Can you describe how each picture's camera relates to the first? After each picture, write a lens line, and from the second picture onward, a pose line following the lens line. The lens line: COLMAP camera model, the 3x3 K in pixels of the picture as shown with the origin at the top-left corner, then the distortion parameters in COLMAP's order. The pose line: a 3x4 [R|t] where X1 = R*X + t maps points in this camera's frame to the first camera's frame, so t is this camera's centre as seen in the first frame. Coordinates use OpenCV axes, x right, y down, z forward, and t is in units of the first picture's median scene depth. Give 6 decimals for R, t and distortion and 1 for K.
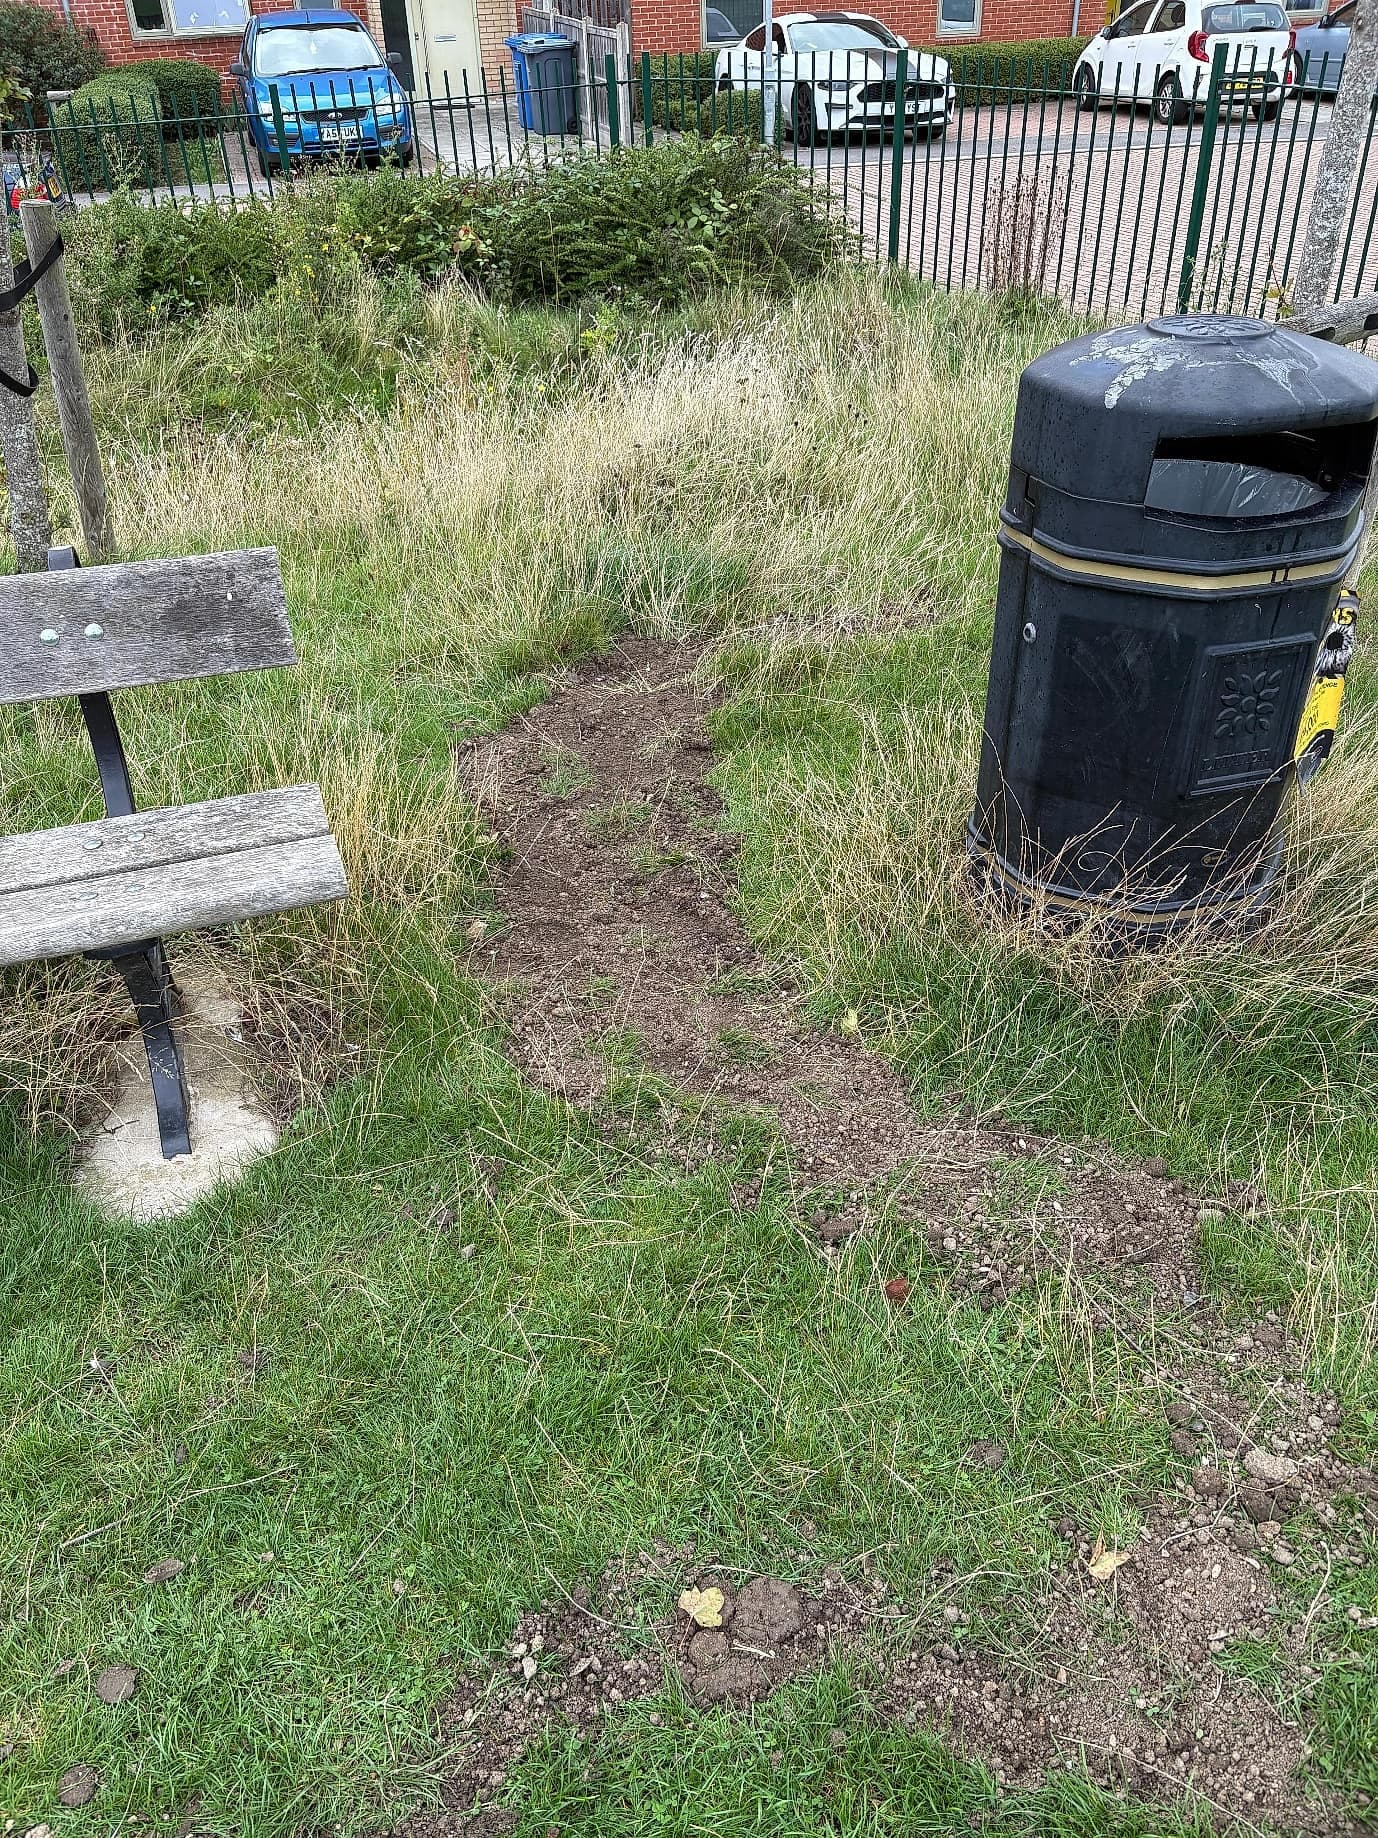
lens RADIAL K [[1332.7, 0, 689.0], [0, 1332.7, 882.8], [0, 0, 1]] dist [0.001555, -0.043549]
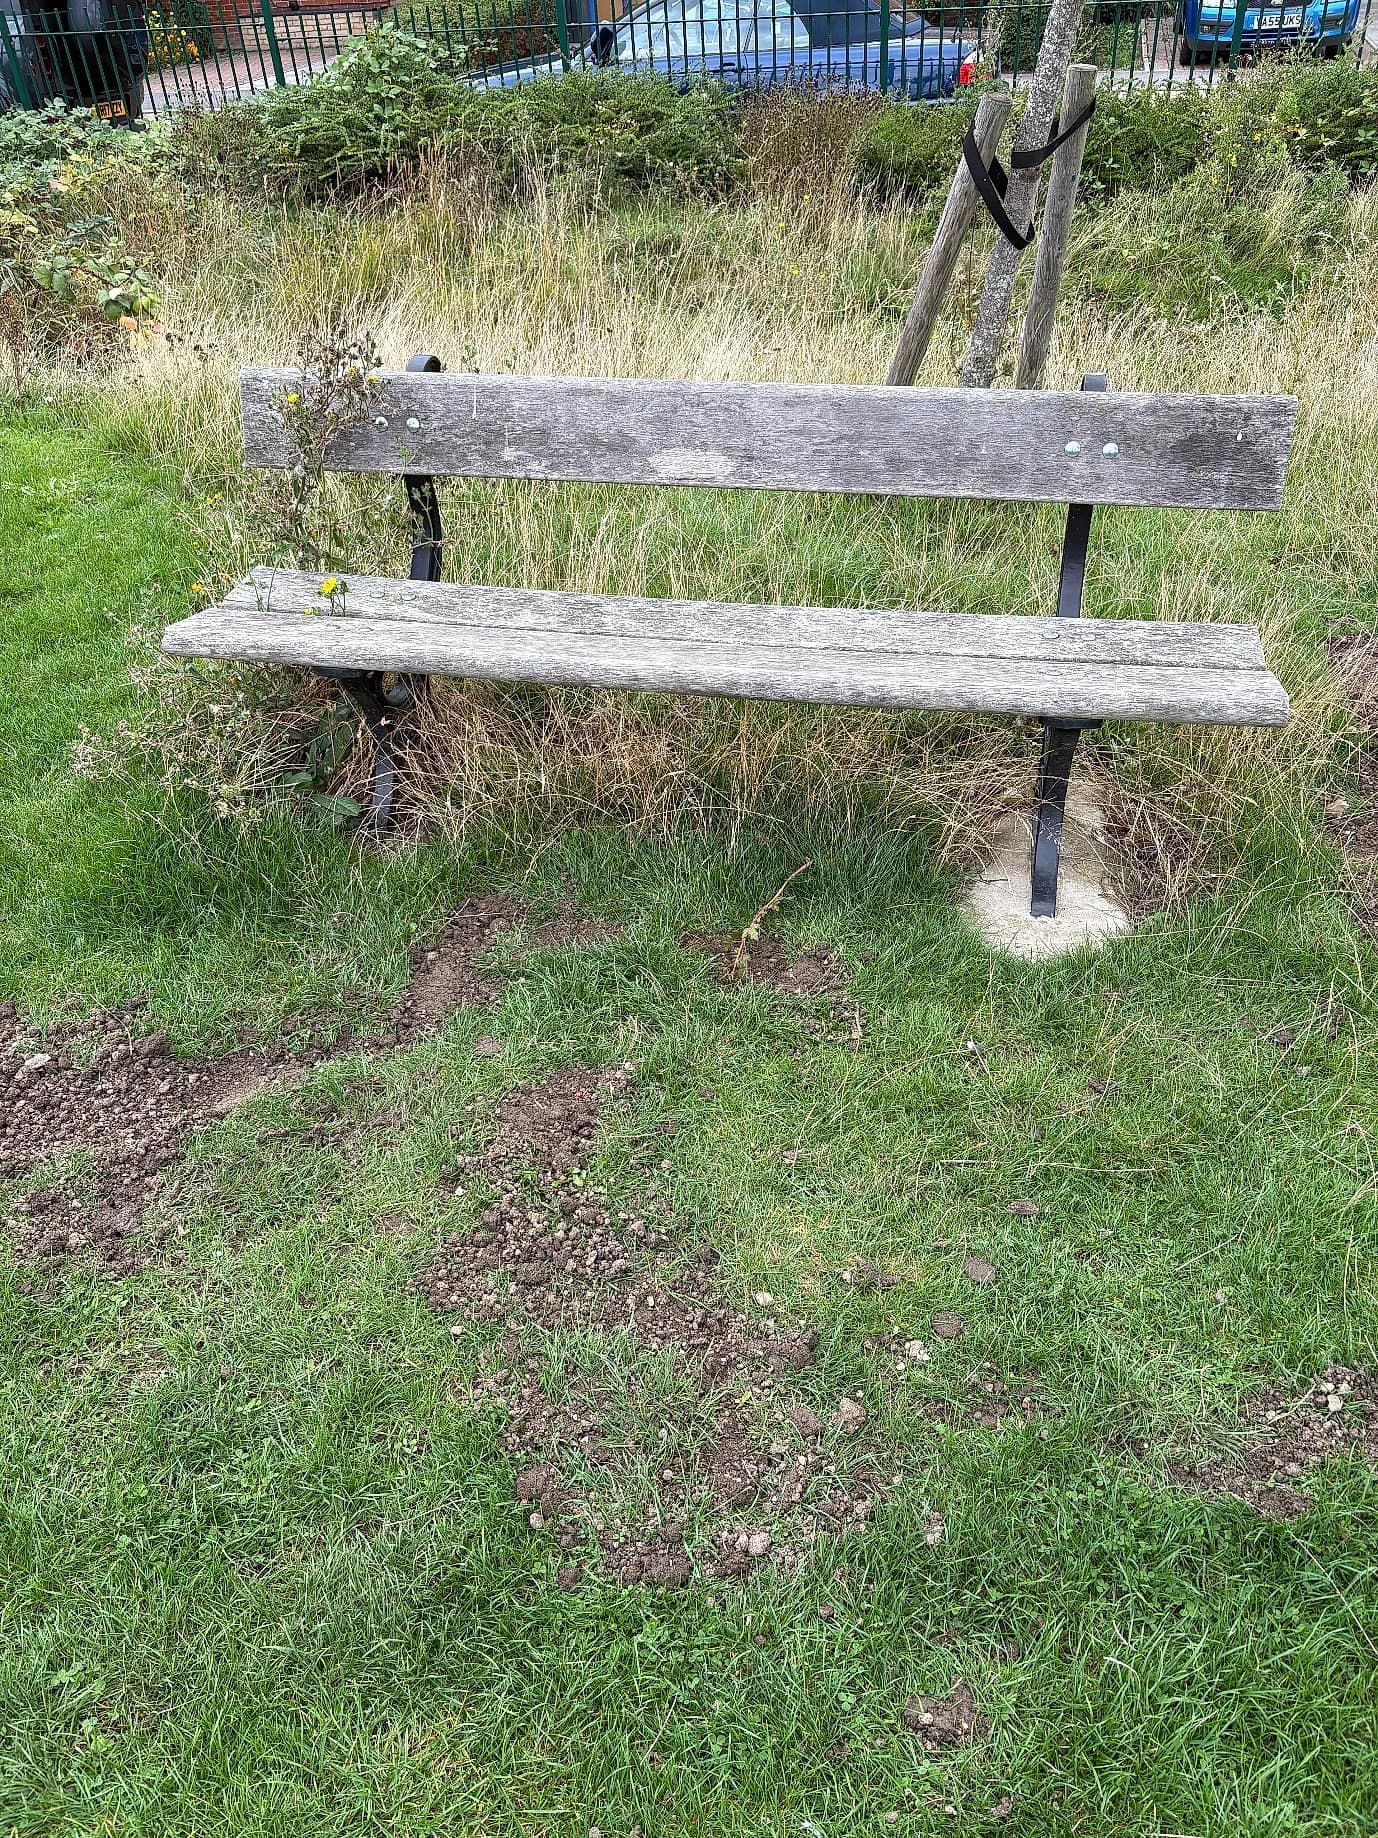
lens RADIAL K [[1332.7, 0, 689.0], [0, 1332.7, 882.8], [0, 0, 1]] dist [0.001555, -0.043549]
pose [[0.850291, 0.281548, -0.444676, -0.137130], [-0.253164, 0.959517, 0.123432, 0.110422], [0.461426, 0.007623, 0.887146, -0.161968]]
